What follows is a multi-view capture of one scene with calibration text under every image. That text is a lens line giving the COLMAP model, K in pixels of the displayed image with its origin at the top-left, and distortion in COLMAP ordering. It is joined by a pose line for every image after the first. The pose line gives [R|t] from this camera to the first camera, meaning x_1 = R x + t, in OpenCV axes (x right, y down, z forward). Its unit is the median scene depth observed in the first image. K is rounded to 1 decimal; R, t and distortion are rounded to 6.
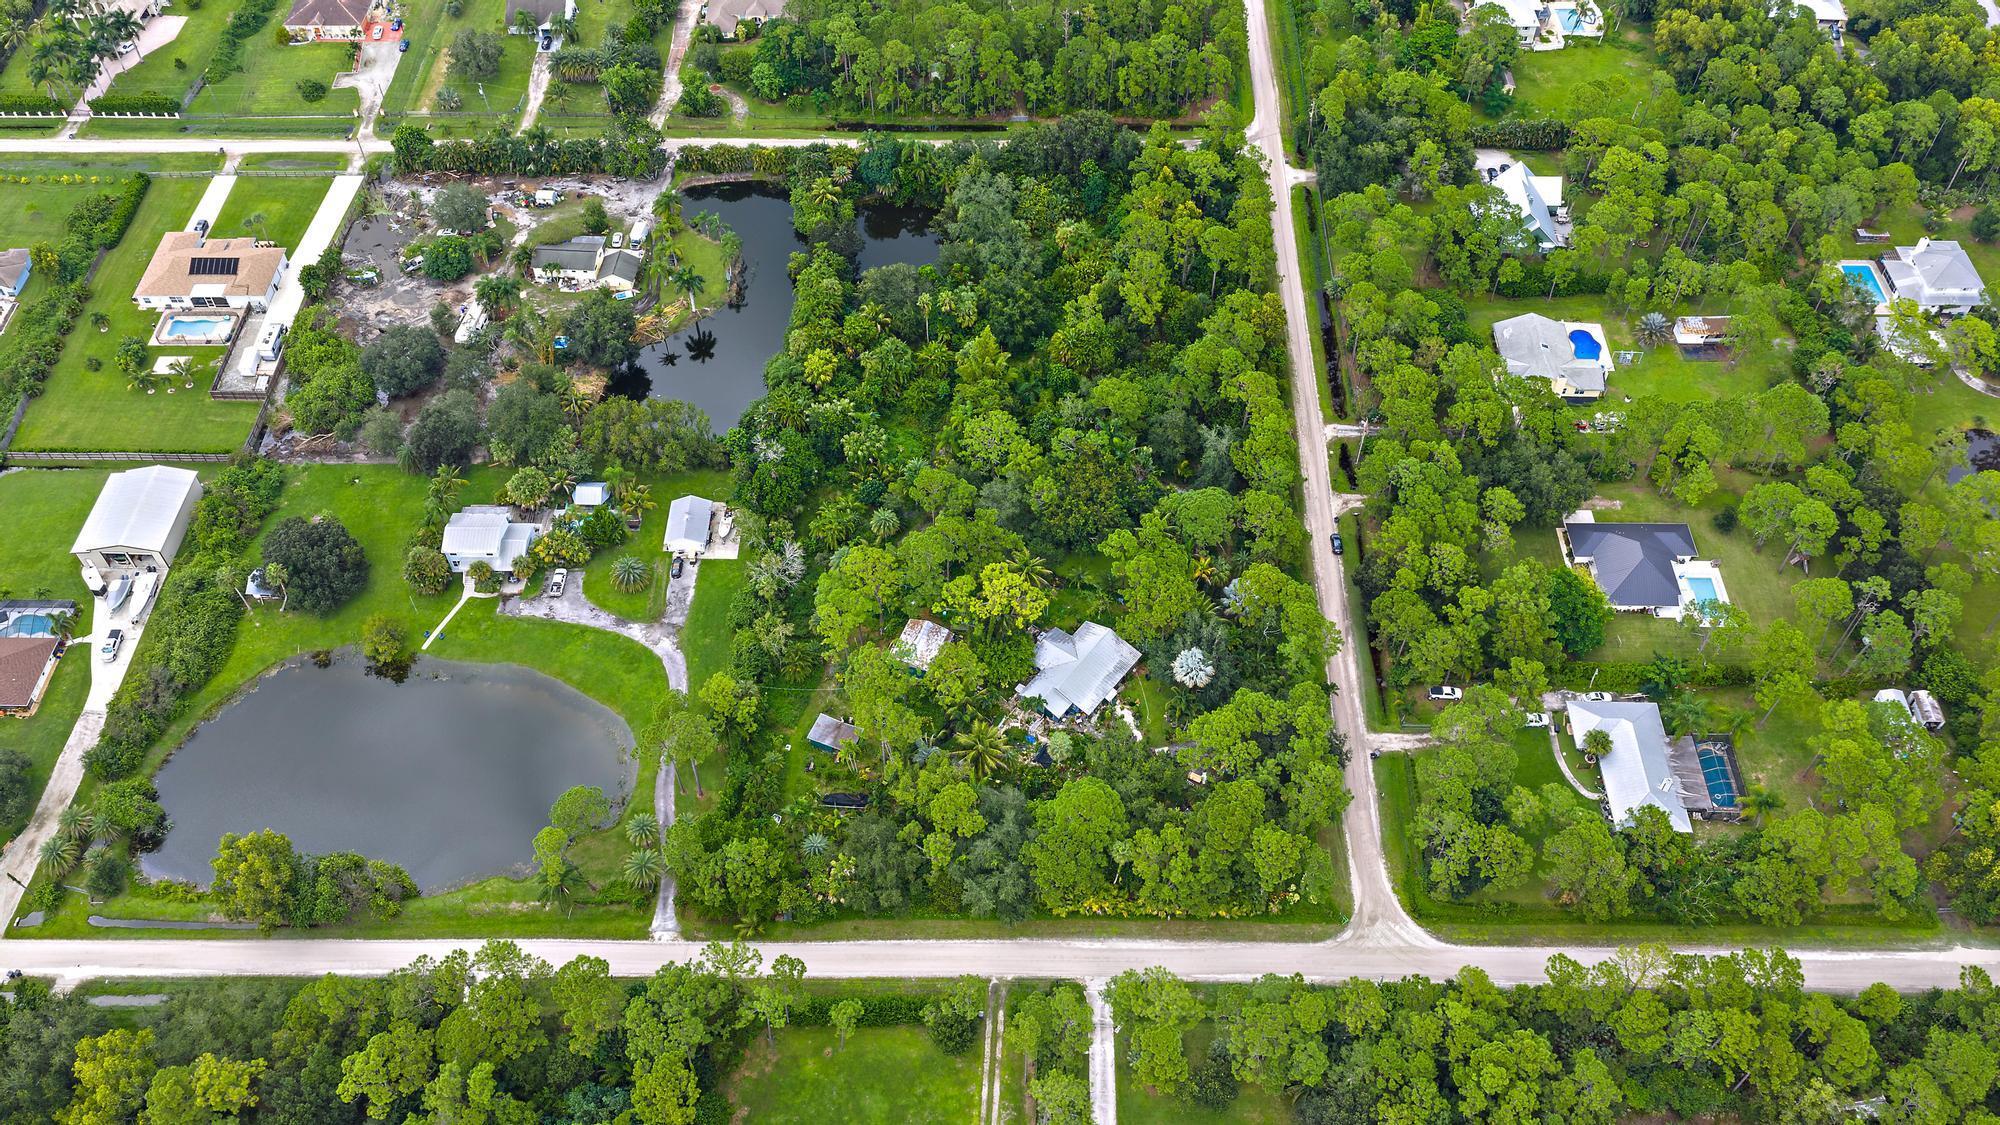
lens RADIAL K [[1640.9, 0, 1005.6], [0, 1640.9, 568.7], [0, 0, 1]] dist [0.004686, -0.013290]
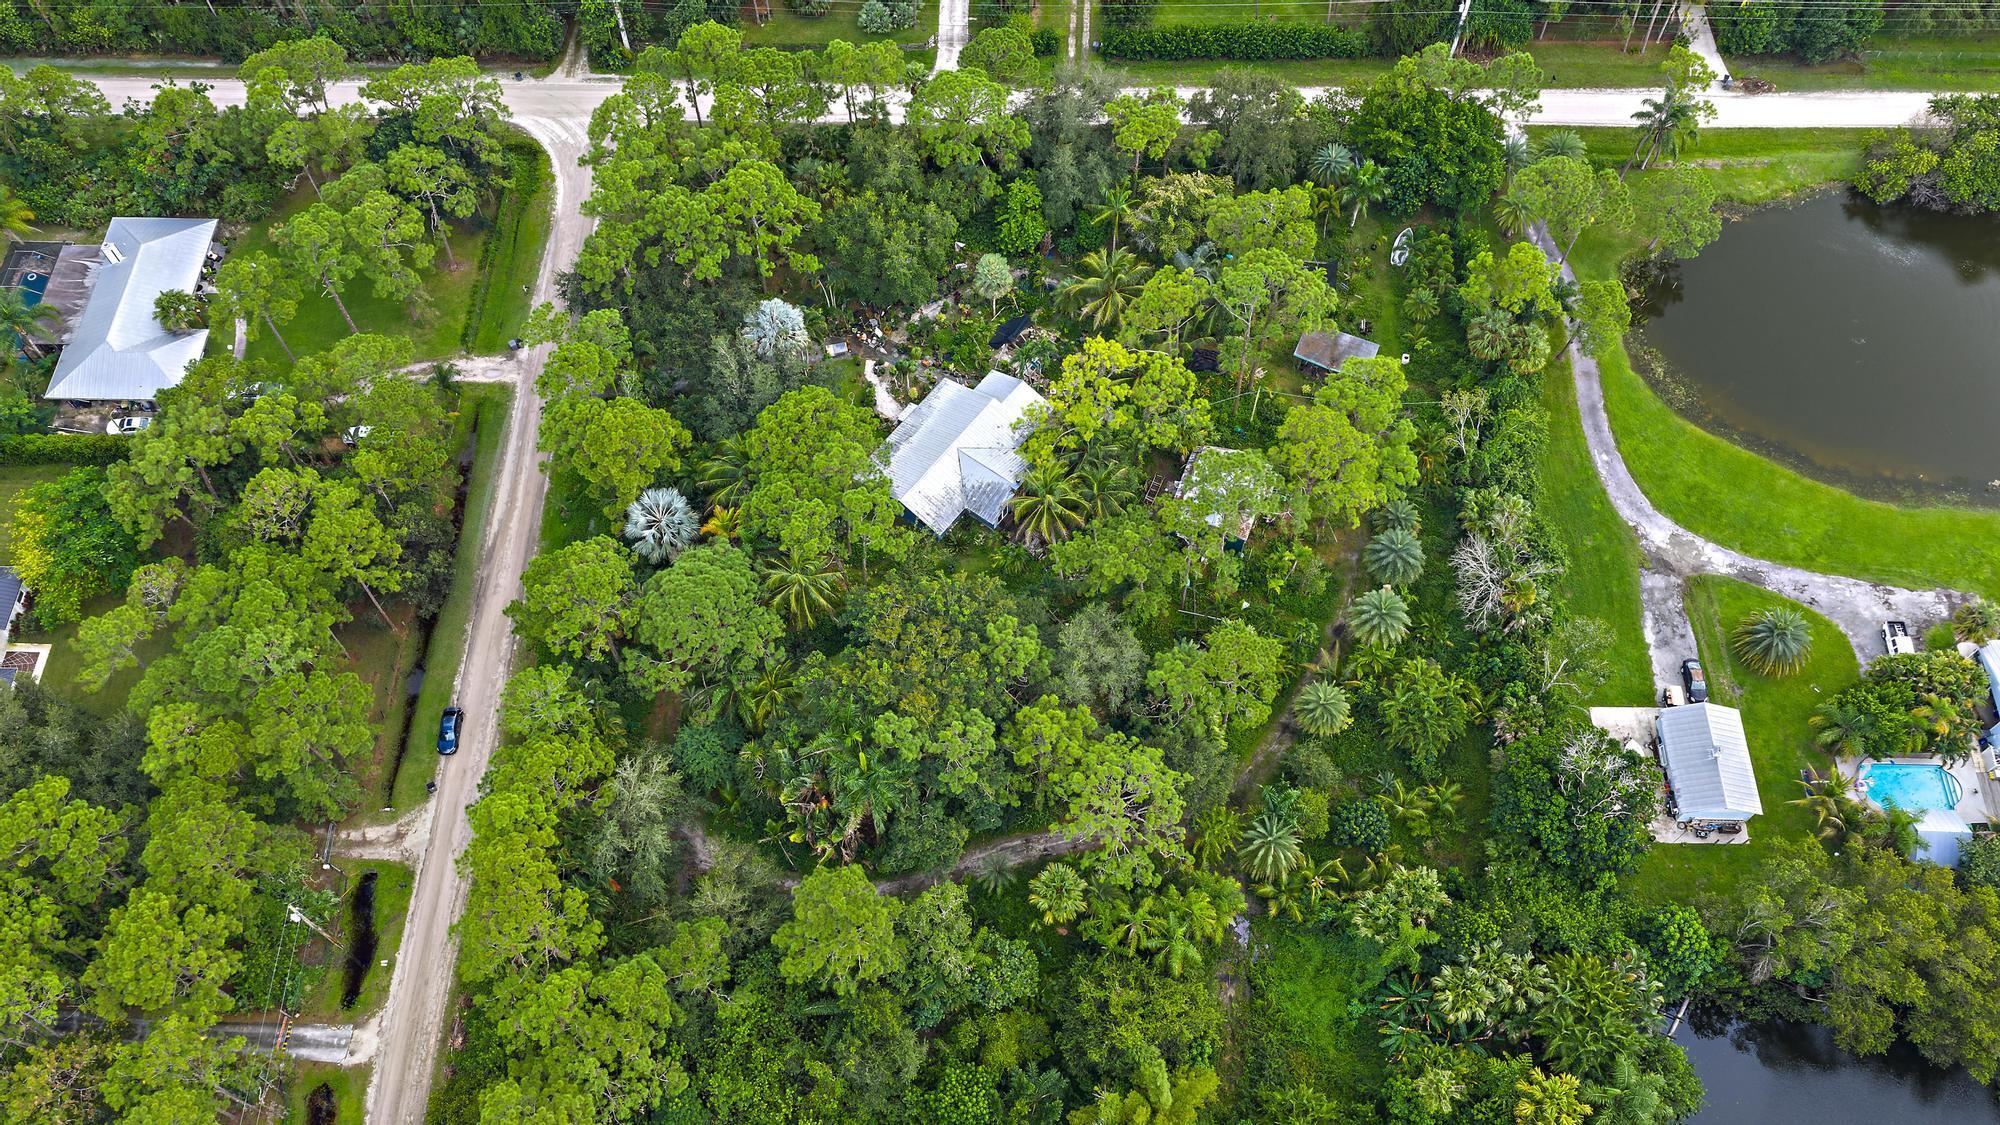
lens RADIAL K [[1640.9, 0, 1005.6], [0, 1640.9, 568.7], [0, 0, 1]] dist [0.004686, -0.013290]
pose [[-0.999979, 0.002824, 0.005902, 0.019391], [0.004562, -0.345756, 0.938313, -0.439231], [0.004690, 0.938320, 0.345736, 0.695518]]
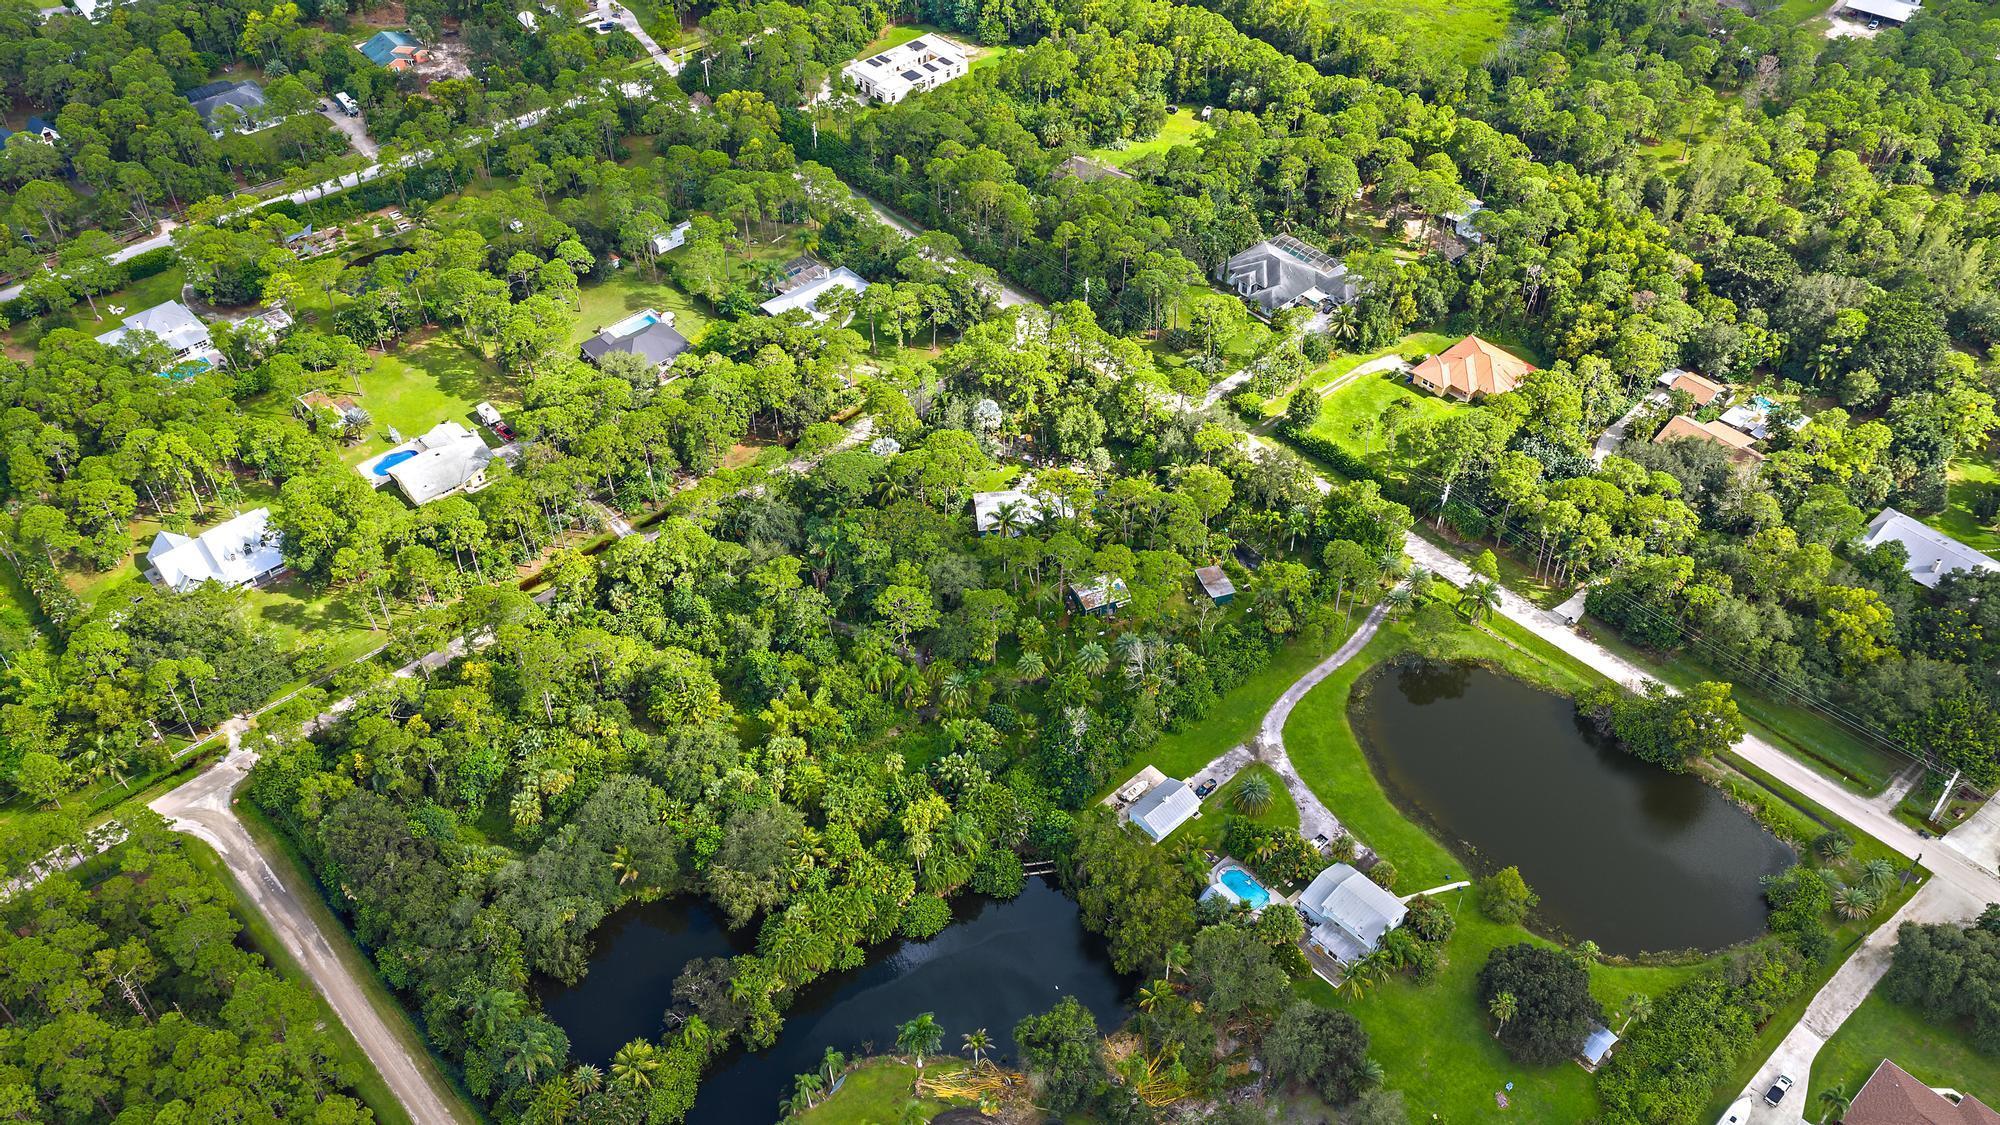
lens RADIAL K [[1640.9, 0, 1005.6], [0, 1640.9, 568.7], [0, 0, 1]] dist [0.004686, -0.013290]
pose [[-0.687002, -0.490776, 0.535879, -0.507027], [0.563161, 0.106444, 0.819463, -0.767640], [-0.459214, 0.864759, 0.203259, 0.668865]]
